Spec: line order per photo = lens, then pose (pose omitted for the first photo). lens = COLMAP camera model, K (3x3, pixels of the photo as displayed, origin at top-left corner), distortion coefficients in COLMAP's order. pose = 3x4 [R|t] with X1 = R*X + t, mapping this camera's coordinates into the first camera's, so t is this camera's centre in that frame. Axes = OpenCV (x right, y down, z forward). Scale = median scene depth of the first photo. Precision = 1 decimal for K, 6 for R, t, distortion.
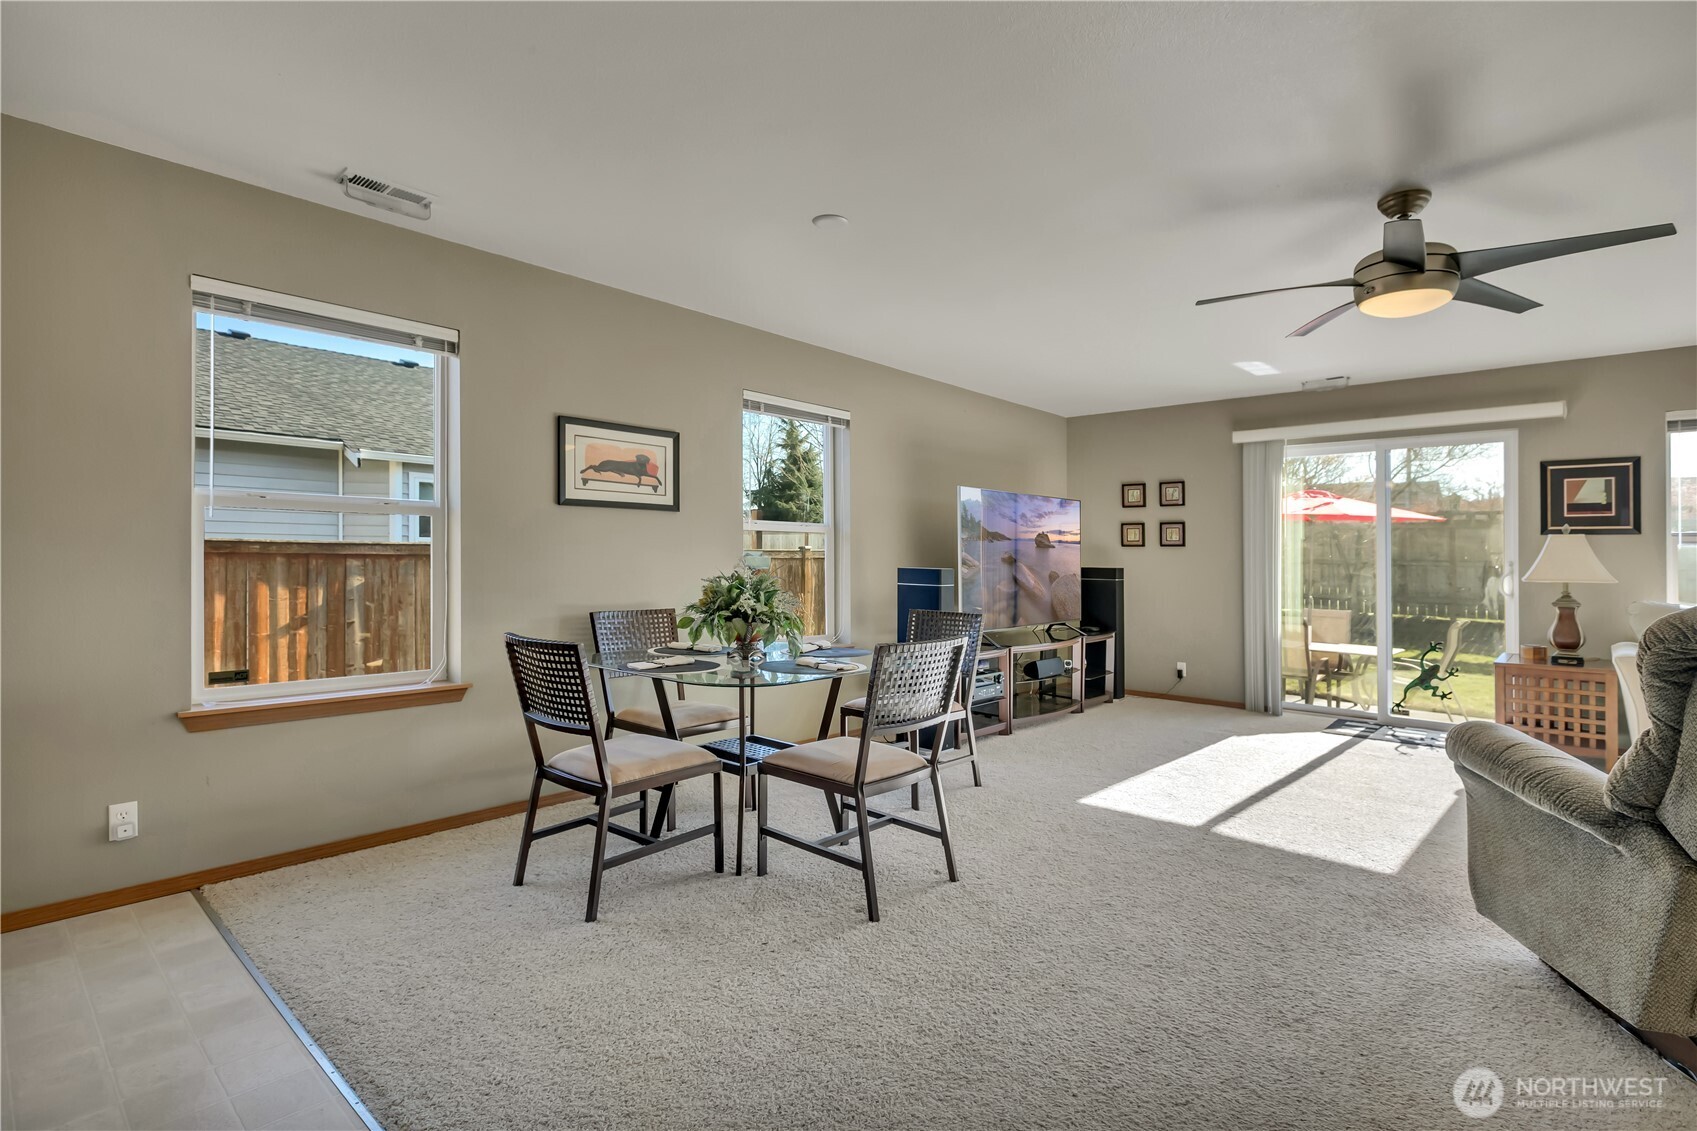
lens RADIAL K [[807.8, 0, 837.9], [0, 807.8, 569.0], [0, 0, 1]] dist [0.011039, -0.001473]
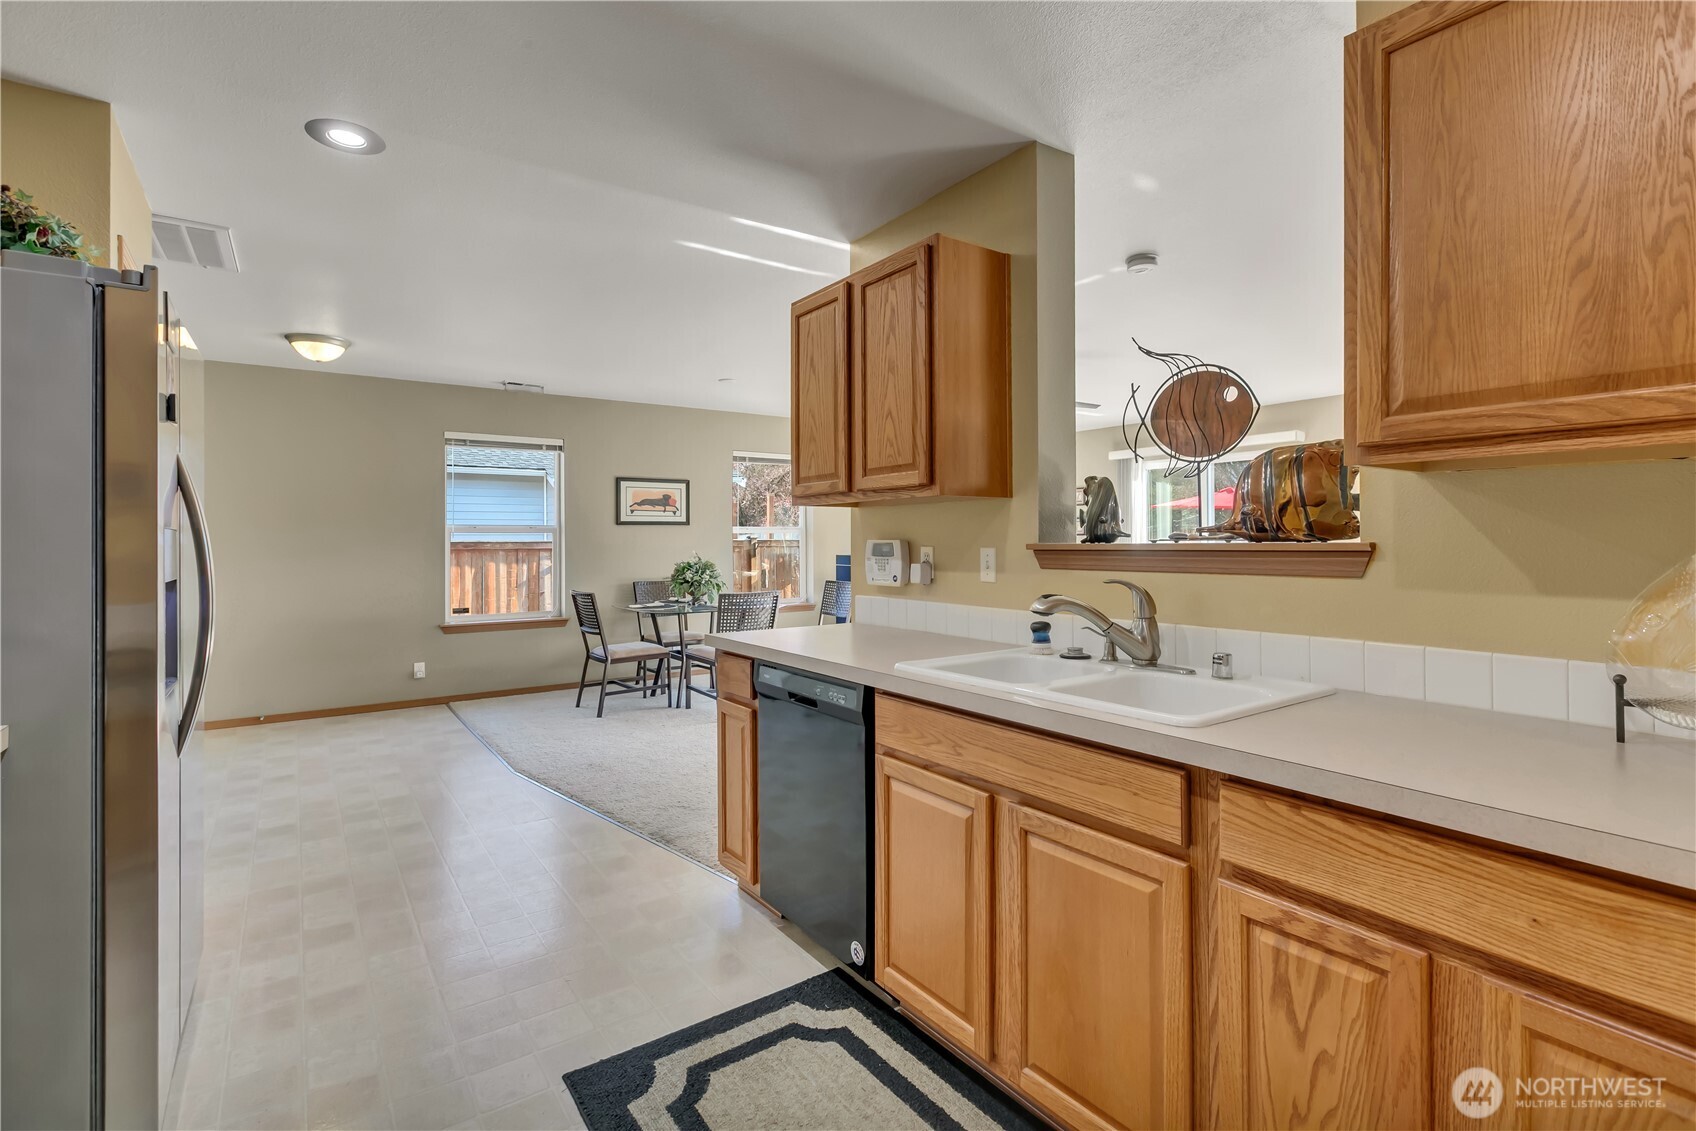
lens RADIAL K [[752.0, 0, 846.9], [0, 752.0, 539.2], [0, 0, 1]] dist [0.001201, -0.000183]
pose [[0.979731, -0.014185, -0.199815, 0.573894], [0.010990, 0.999794, -0.017089, -0.010663], [0.200016, 0.014546, 0.979685, -0.659645]]
